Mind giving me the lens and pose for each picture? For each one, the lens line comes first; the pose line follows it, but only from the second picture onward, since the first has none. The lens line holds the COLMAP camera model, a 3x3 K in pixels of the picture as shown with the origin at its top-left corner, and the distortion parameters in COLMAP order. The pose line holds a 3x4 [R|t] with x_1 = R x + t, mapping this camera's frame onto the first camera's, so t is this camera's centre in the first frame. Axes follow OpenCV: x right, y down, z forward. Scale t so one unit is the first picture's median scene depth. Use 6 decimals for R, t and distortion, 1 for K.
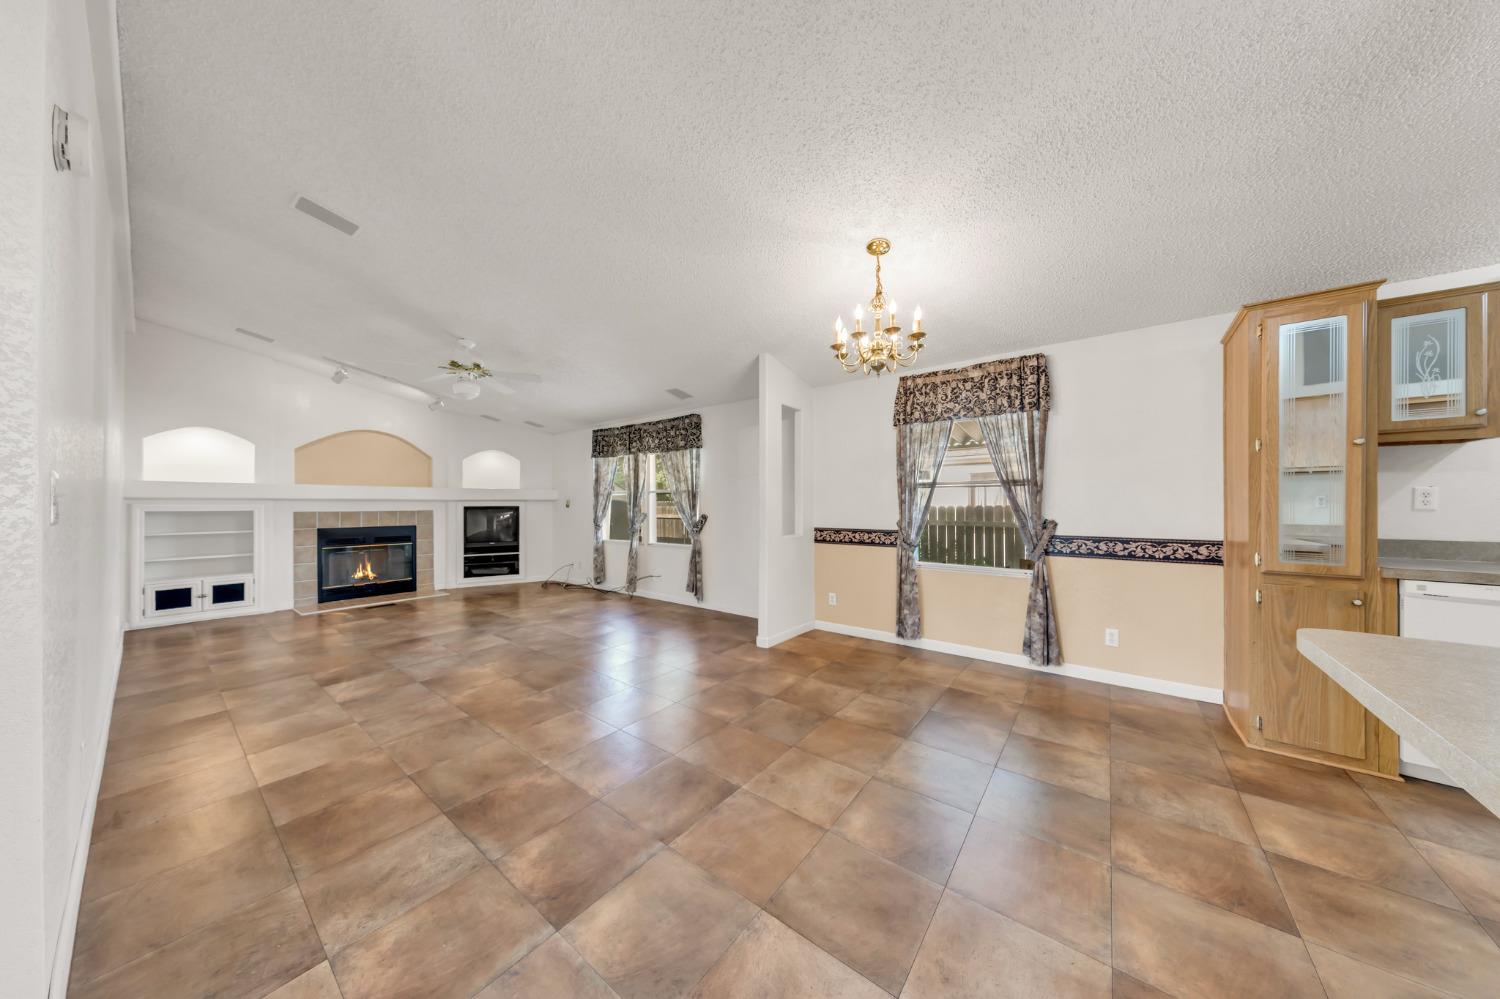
lens RADIAL K [[458.3, 0, 750.9], [0, 458.3, 501.3], [0, 0, 1]] dist [0.001341, -0.000163]
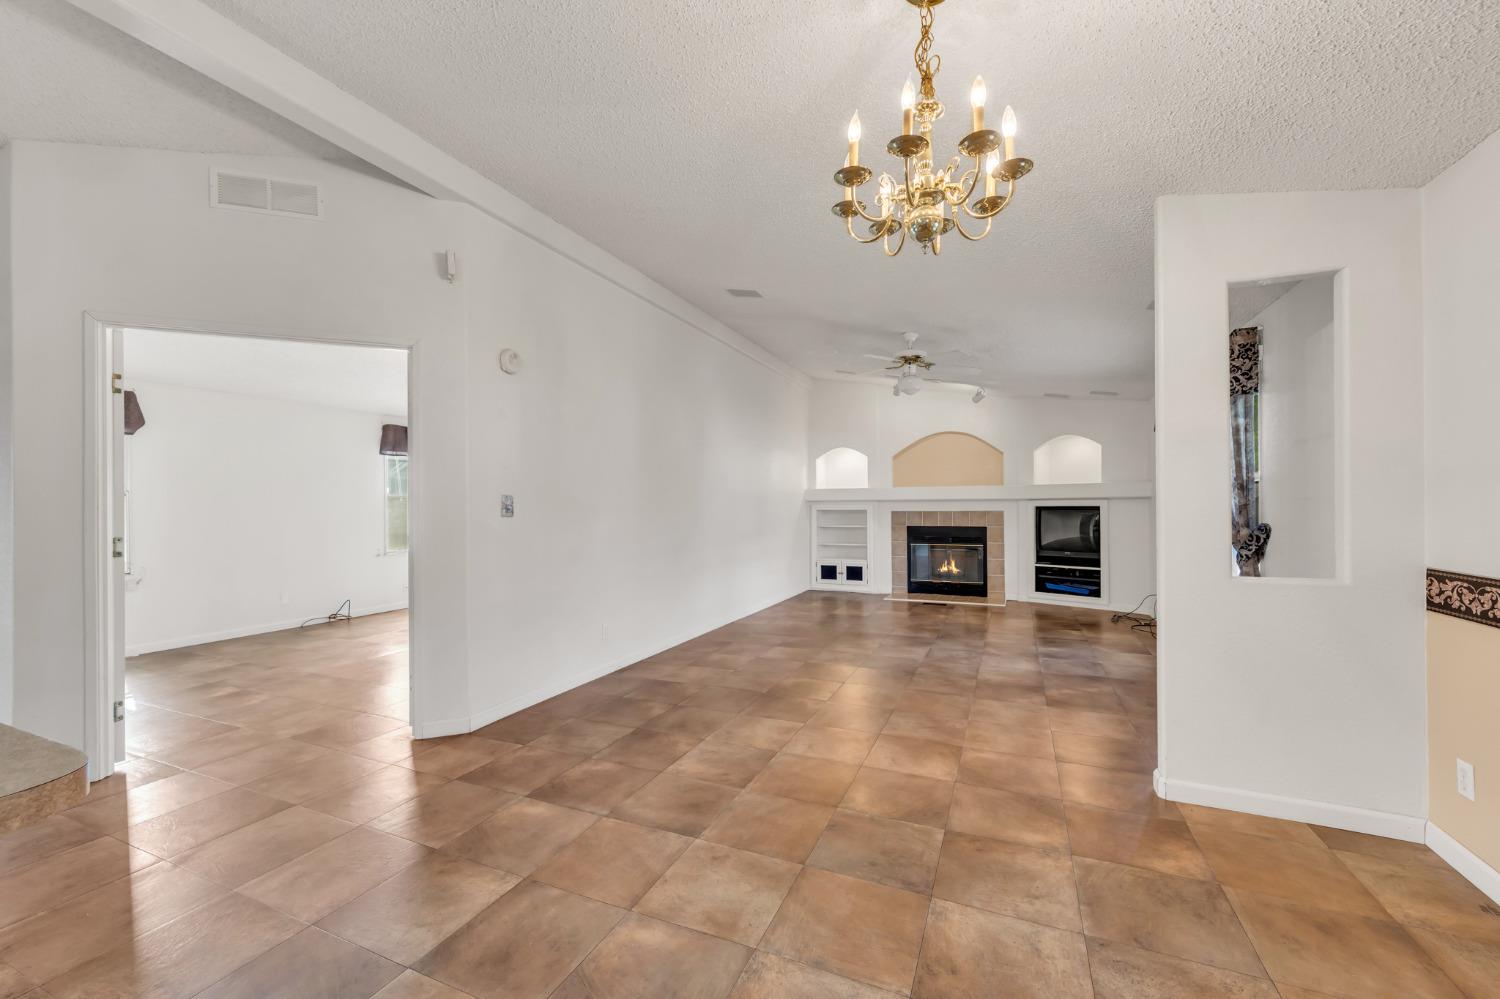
lens RADIAL K [[598.1, 0, 762.1], [0, 598.1, 502.6], [0, 0, 1]] dist [0.002586, -0.000280]
pose [[0.245544, -0.003497, -0.969379, 0.415785], [0.012365, 0.999923, -0.000475, -0.001549], [0.969307, -0.011870, 0.245568, 0.321637]]
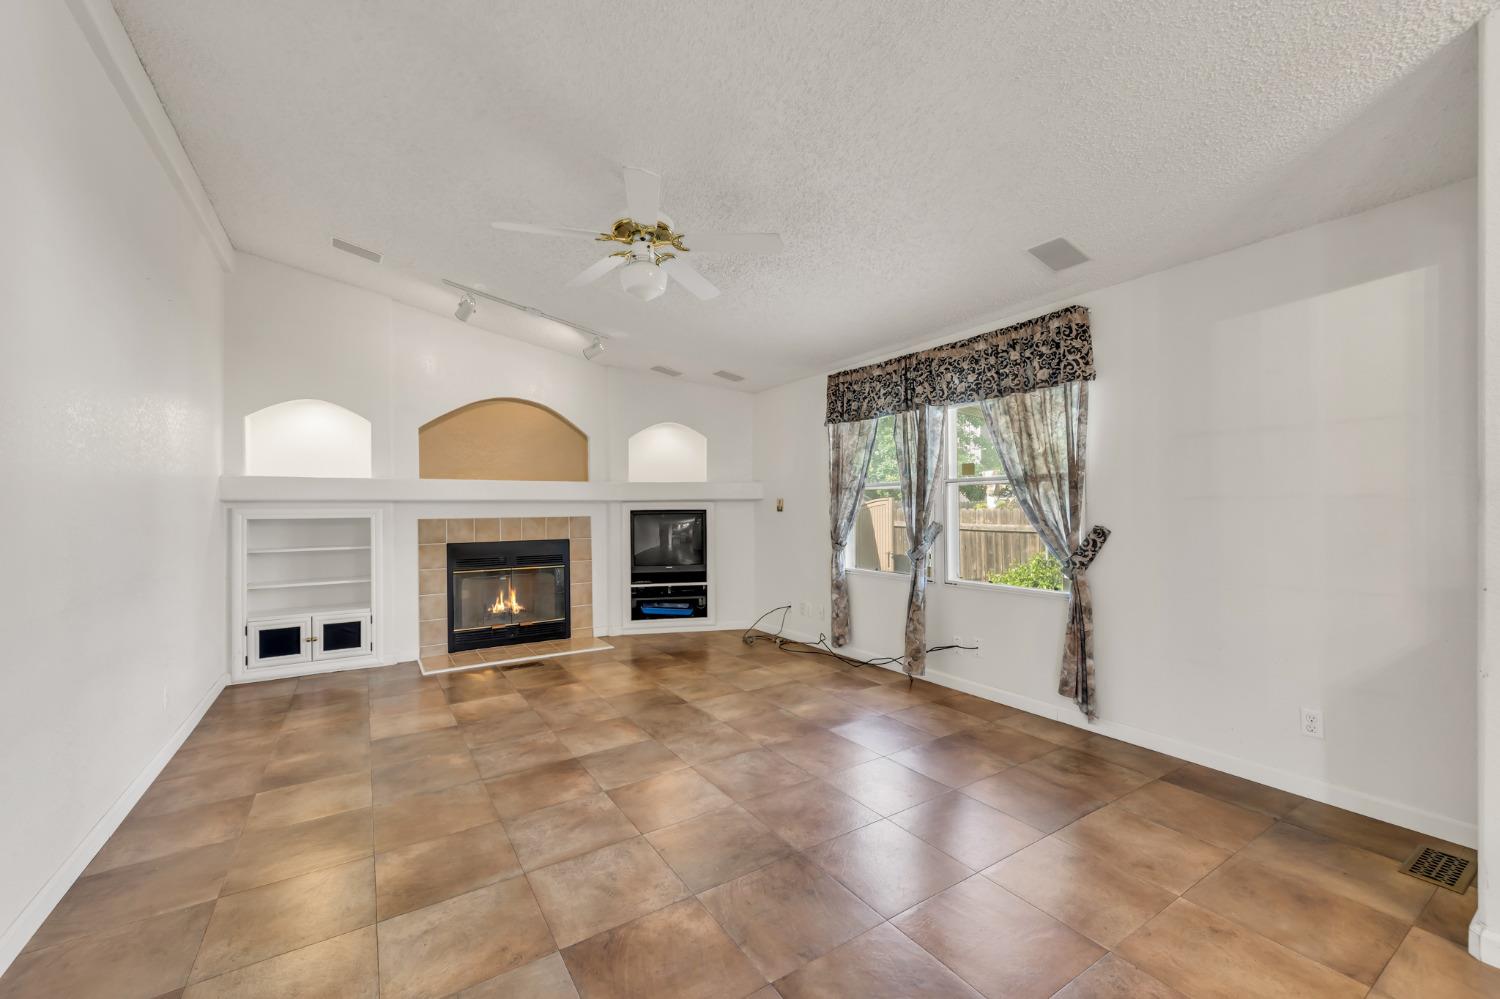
lens RADIAL K [[598.1, 0, 749.4], [0, 598.1, 505.0], [0, 0, 1]] dist [0.002586, -0.000280]
pose [[0.940314, -0.005450, -0.340263, -0.234991], [0.007380, 0.999963, 0.004380, 0.001992], [0.340227, -0.006629, 0.940320, 0.340983]]
